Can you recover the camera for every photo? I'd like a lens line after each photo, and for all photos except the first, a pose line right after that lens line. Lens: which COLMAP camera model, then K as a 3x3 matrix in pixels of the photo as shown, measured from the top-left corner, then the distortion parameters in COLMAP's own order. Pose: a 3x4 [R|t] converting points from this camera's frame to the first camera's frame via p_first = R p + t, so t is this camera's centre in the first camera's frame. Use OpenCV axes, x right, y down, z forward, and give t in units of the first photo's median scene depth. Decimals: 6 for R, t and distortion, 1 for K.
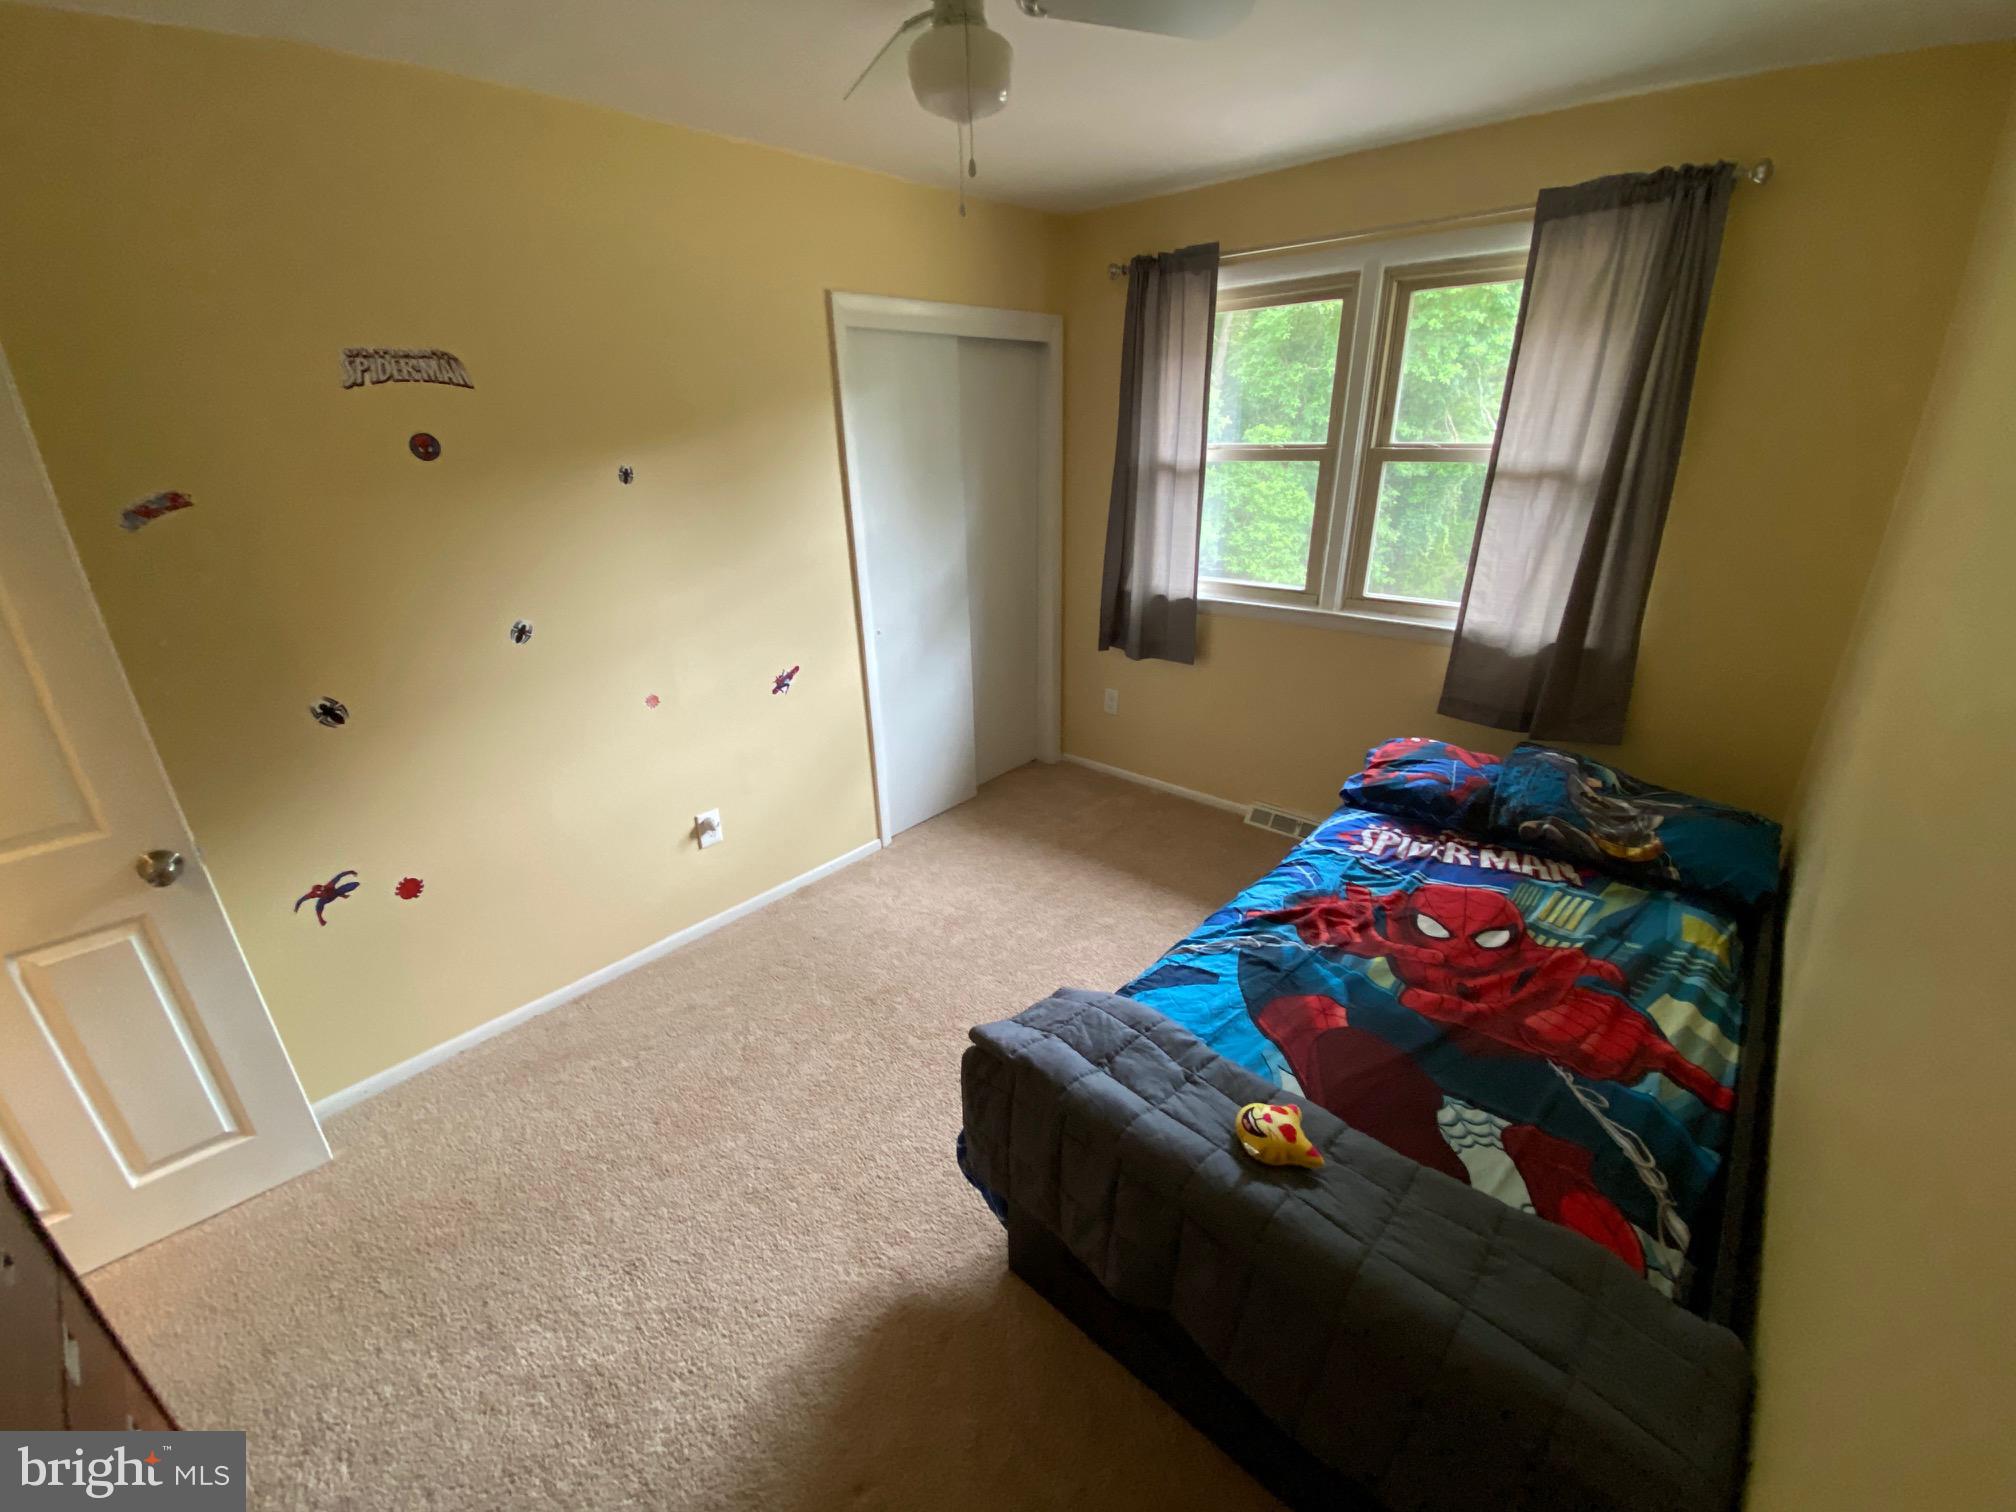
lens RADIAL K [[826.1, 0, 1019.5], [0, 826.1, 762.8], [0, 0, 1]] dist [0.016226, -0.016542]
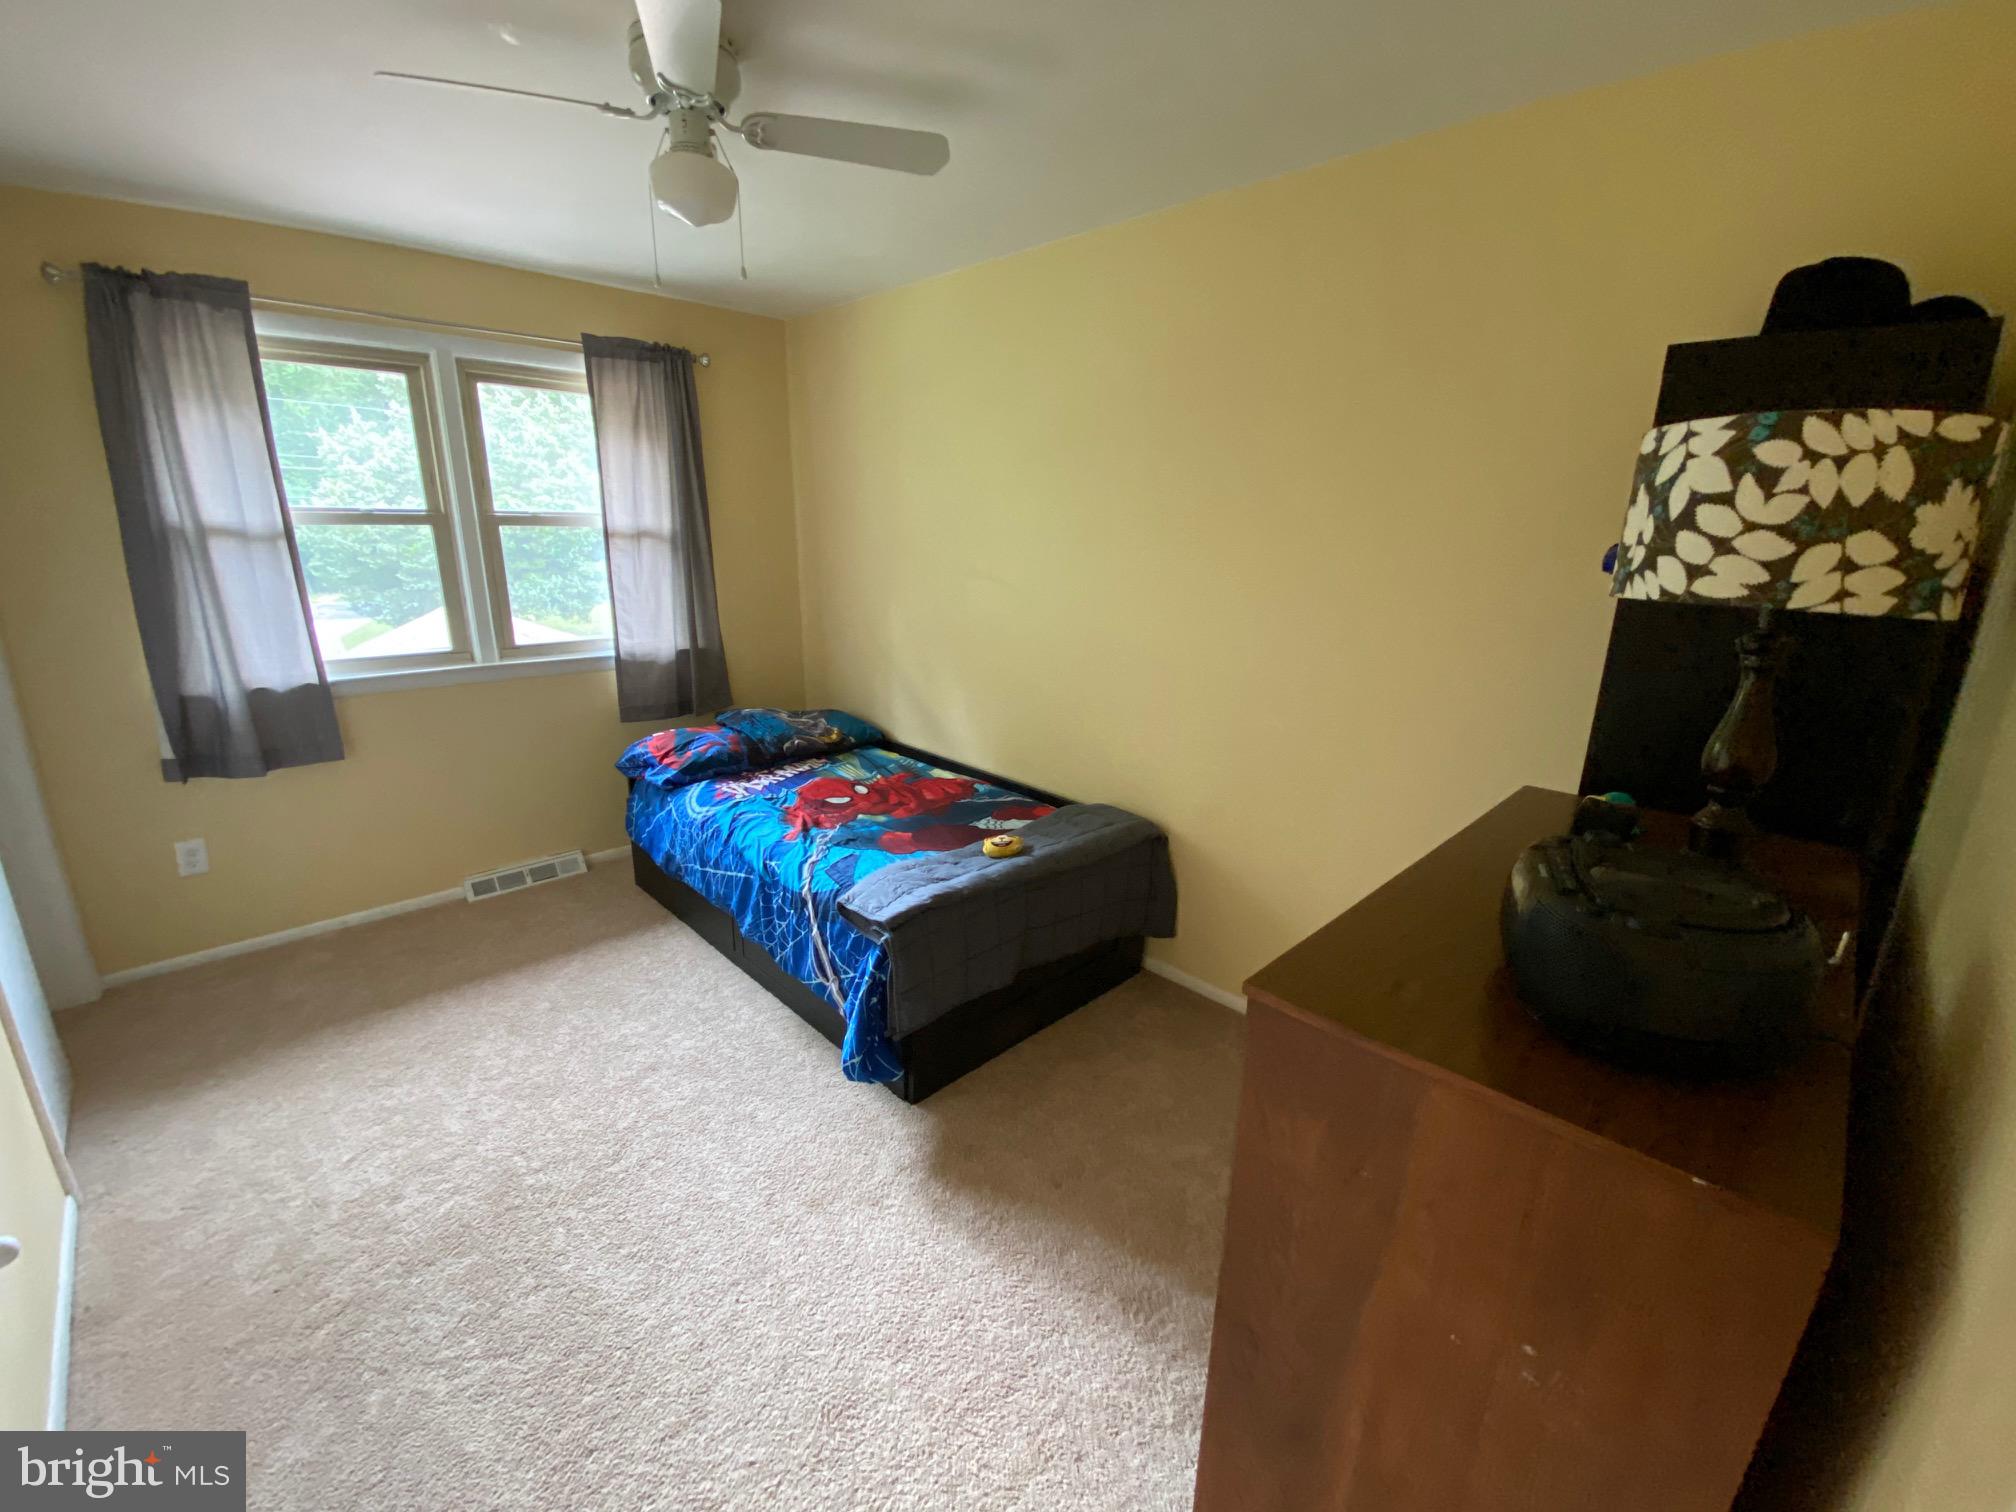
lens RADIAL K [[826.1, 0, 1027.9], [0, 826.1, 759.6], [0, 0, 1]] dist [0.016226, -0.016542]
pose [[0.033374, -0.248877, 0.967960, -0.776183], [0.363384, 0.905238, 0.220221, -0.069301], [-0.931042, 0.344391, 0.120649, 0.337800]]
